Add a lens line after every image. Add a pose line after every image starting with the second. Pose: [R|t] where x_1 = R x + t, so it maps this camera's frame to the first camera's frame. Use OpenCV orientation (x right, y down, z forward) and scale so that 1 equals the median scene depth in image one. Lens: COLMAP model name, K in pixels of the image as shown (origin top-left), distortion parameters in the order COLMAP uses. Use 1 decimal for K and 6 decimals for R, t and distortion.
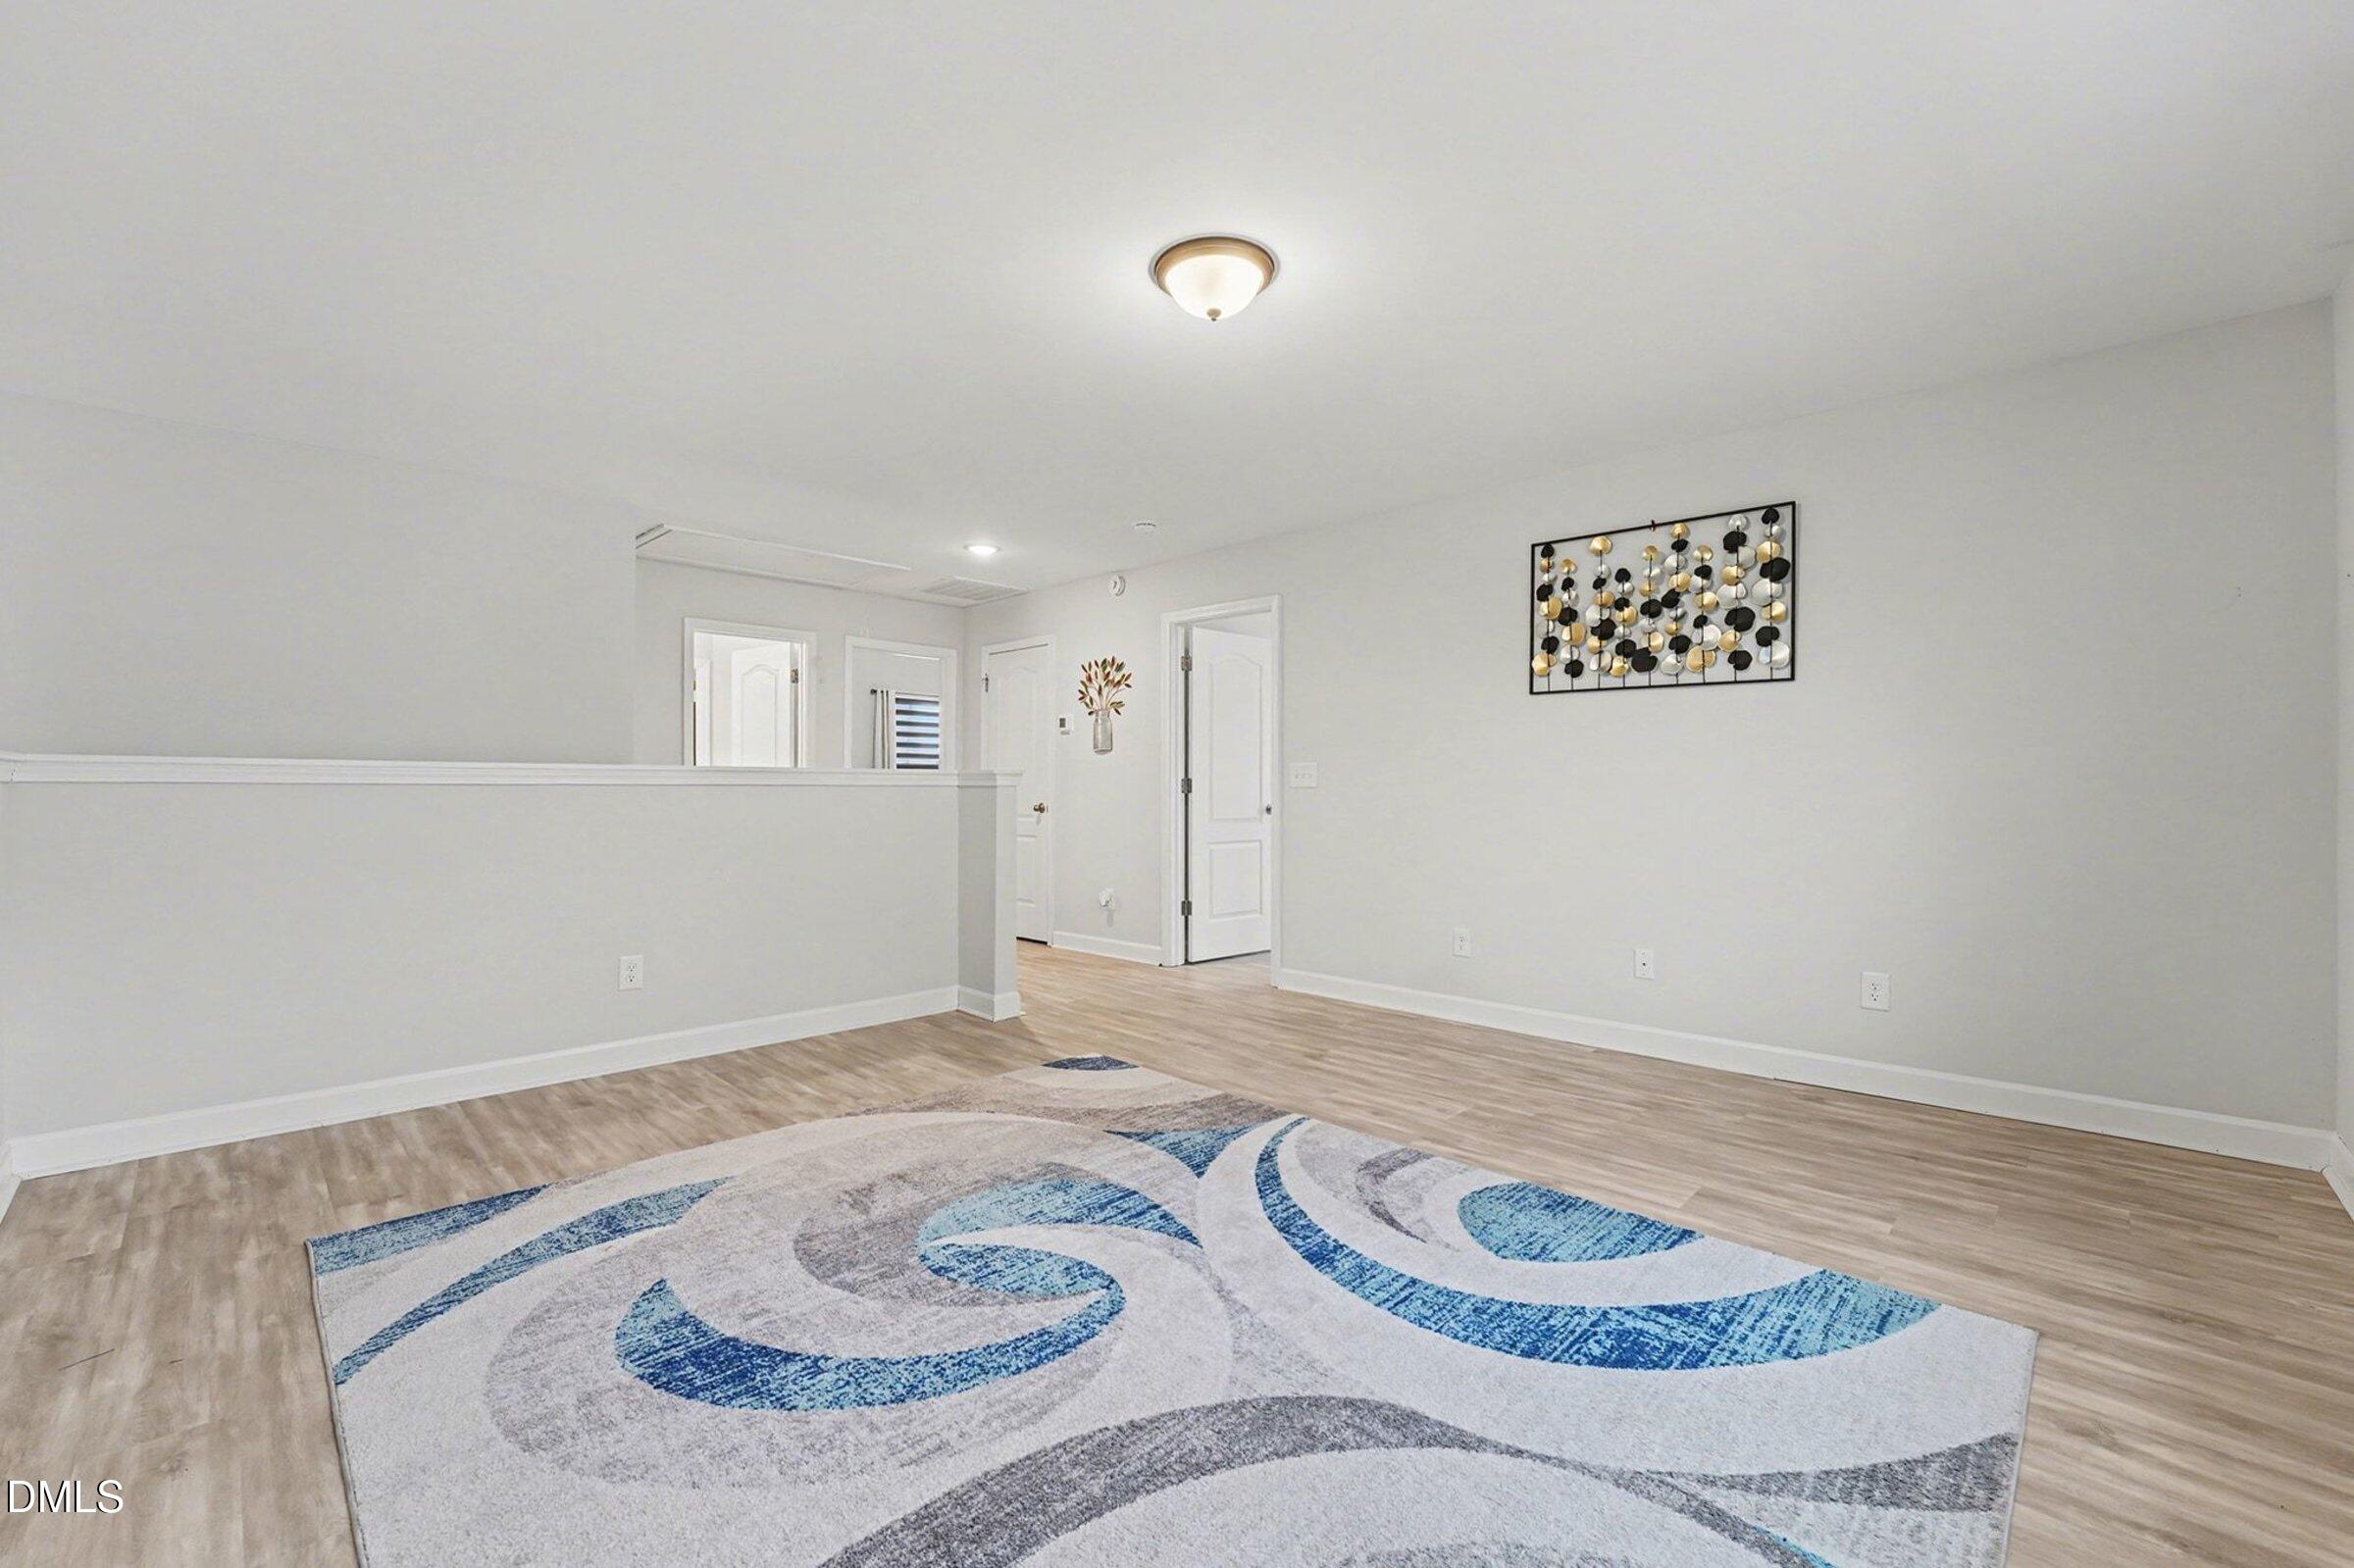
lens RADIAL K [[962.4, 0, 1177.0], [0, 962.4, 784.0], [0, 0, 1]] dist [-0.000138, -0.000081]
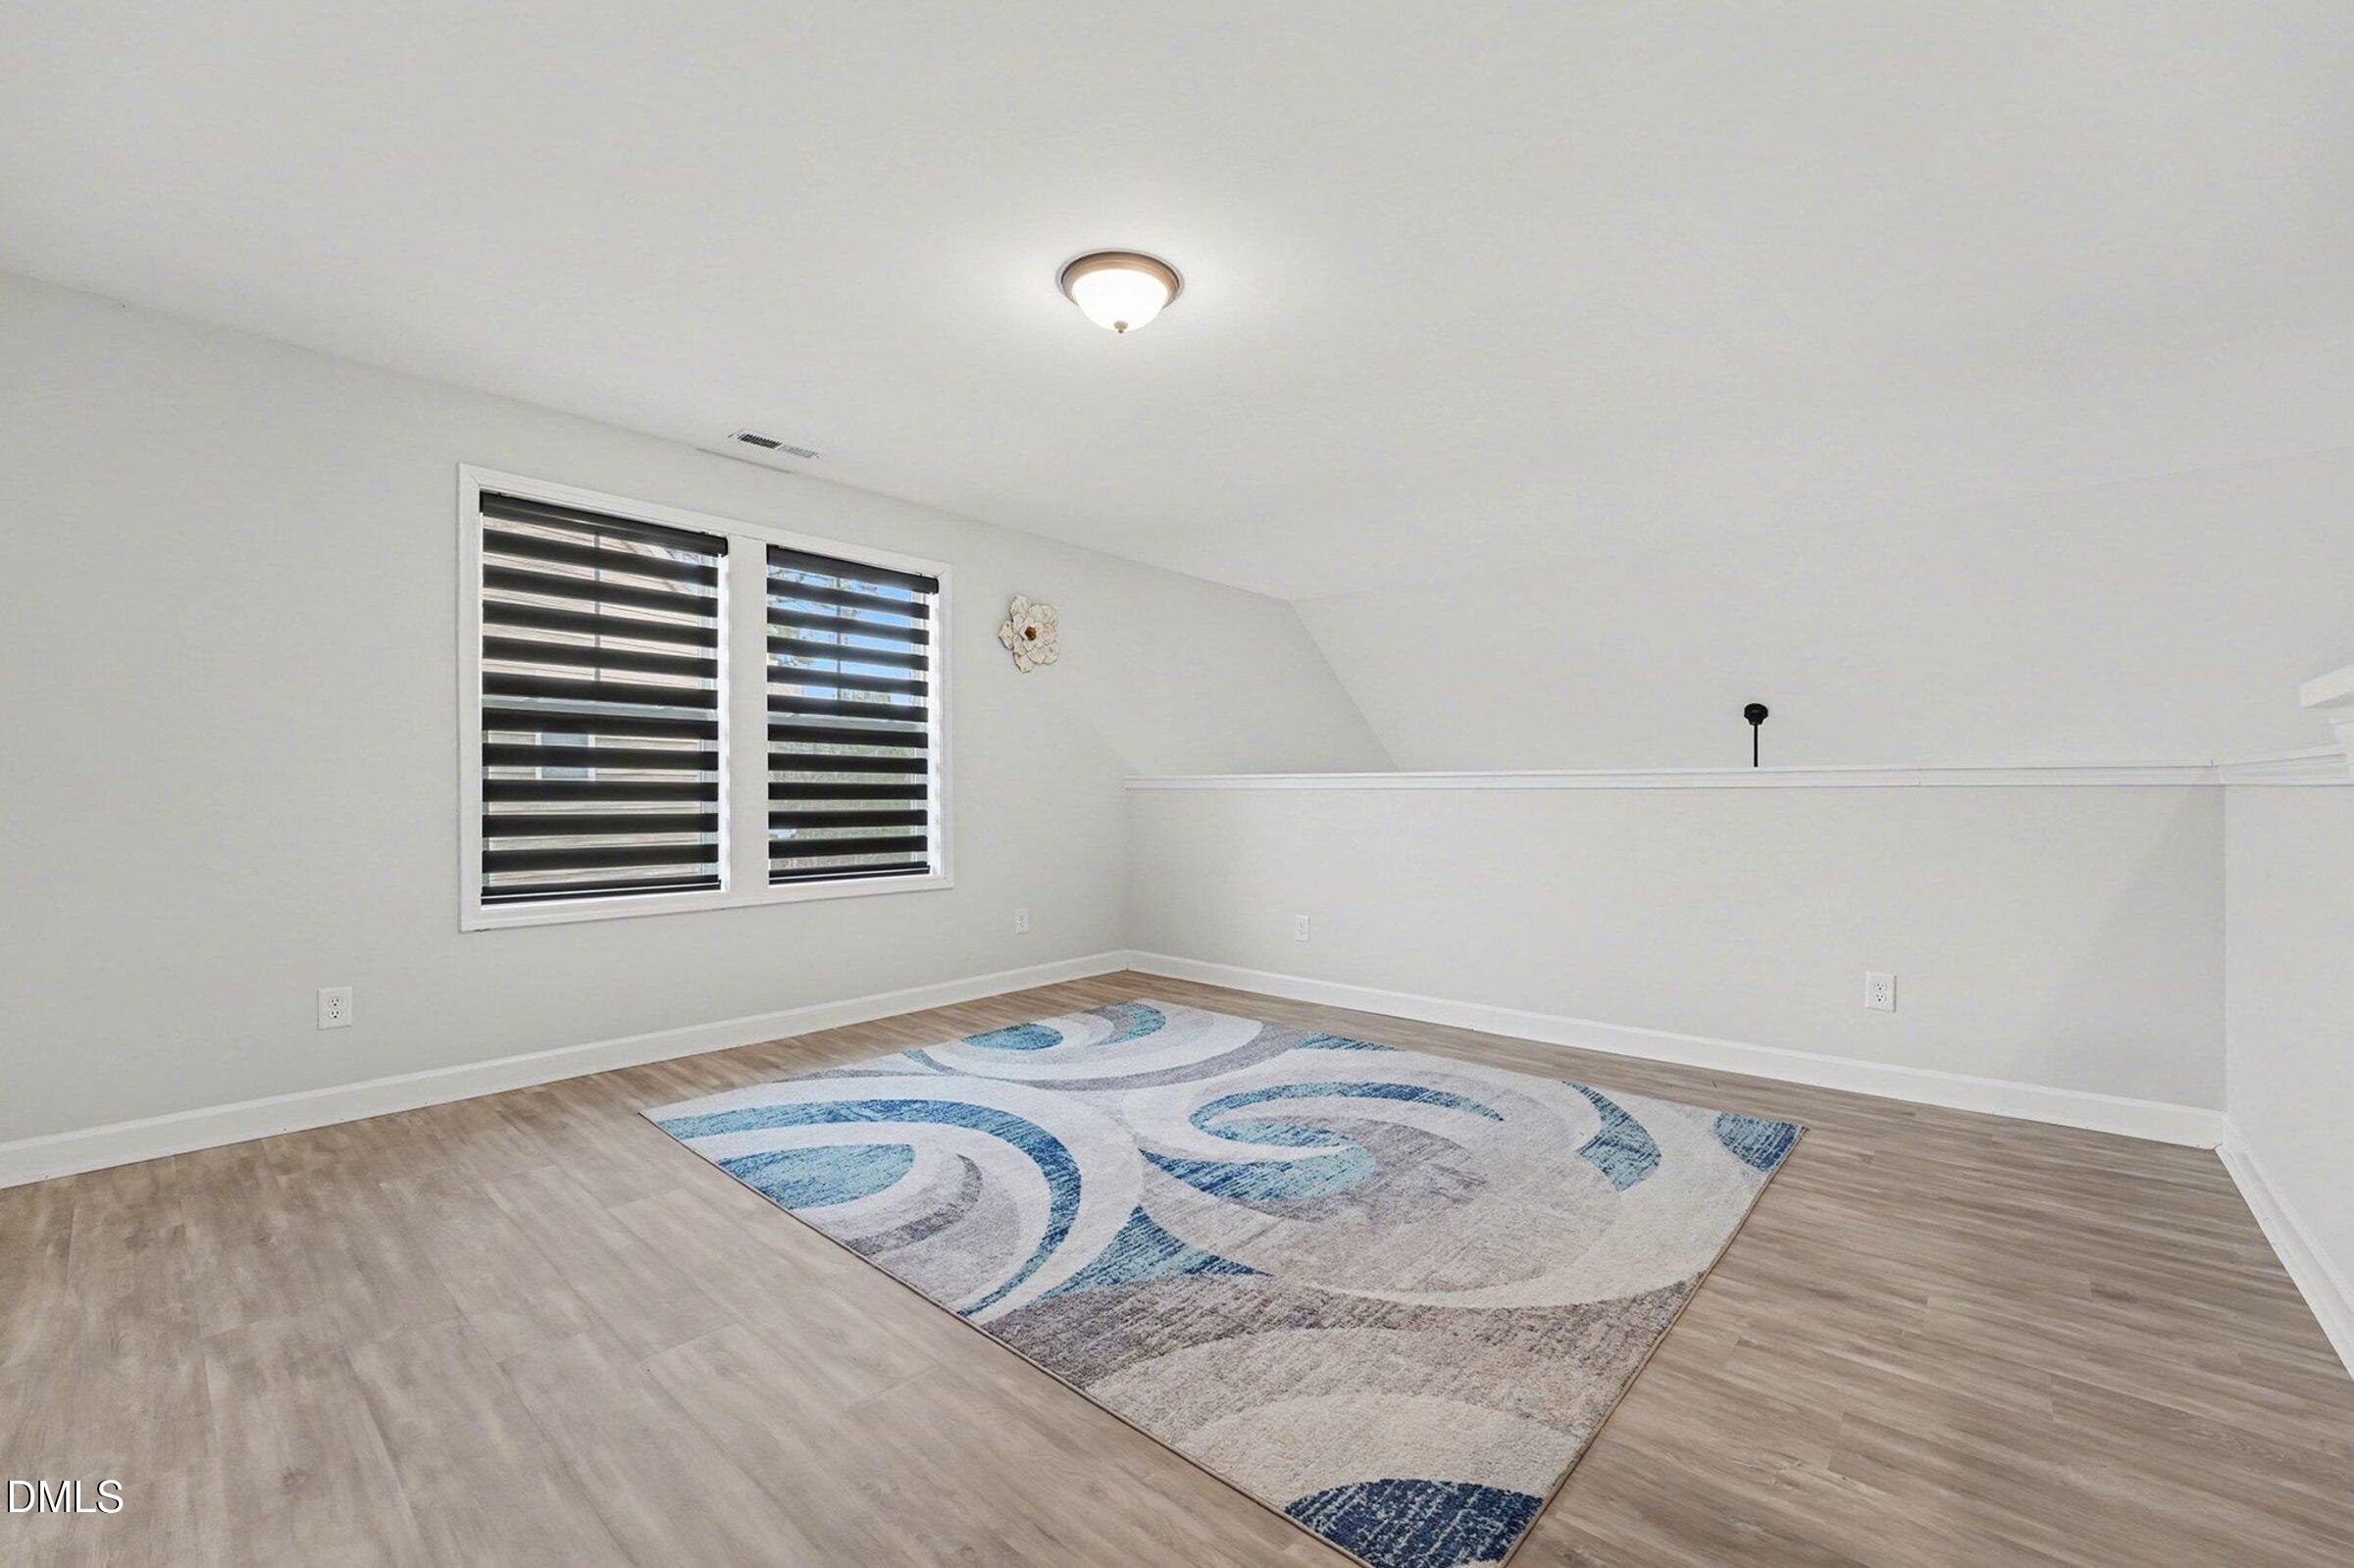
lens RADIAL K [[962.4, 0, 1177.0], [0, 962.4, 784.0], [0, 0, 1]] dist [-0.000138, -0.000081]
pose [[-0.998596, -0.004066, -0.052821, 0.038915], [-0.003721, 0.999971, -0.006627, 0.005791], [0.052846, -0.006421, -0.998582, 2.010660]]
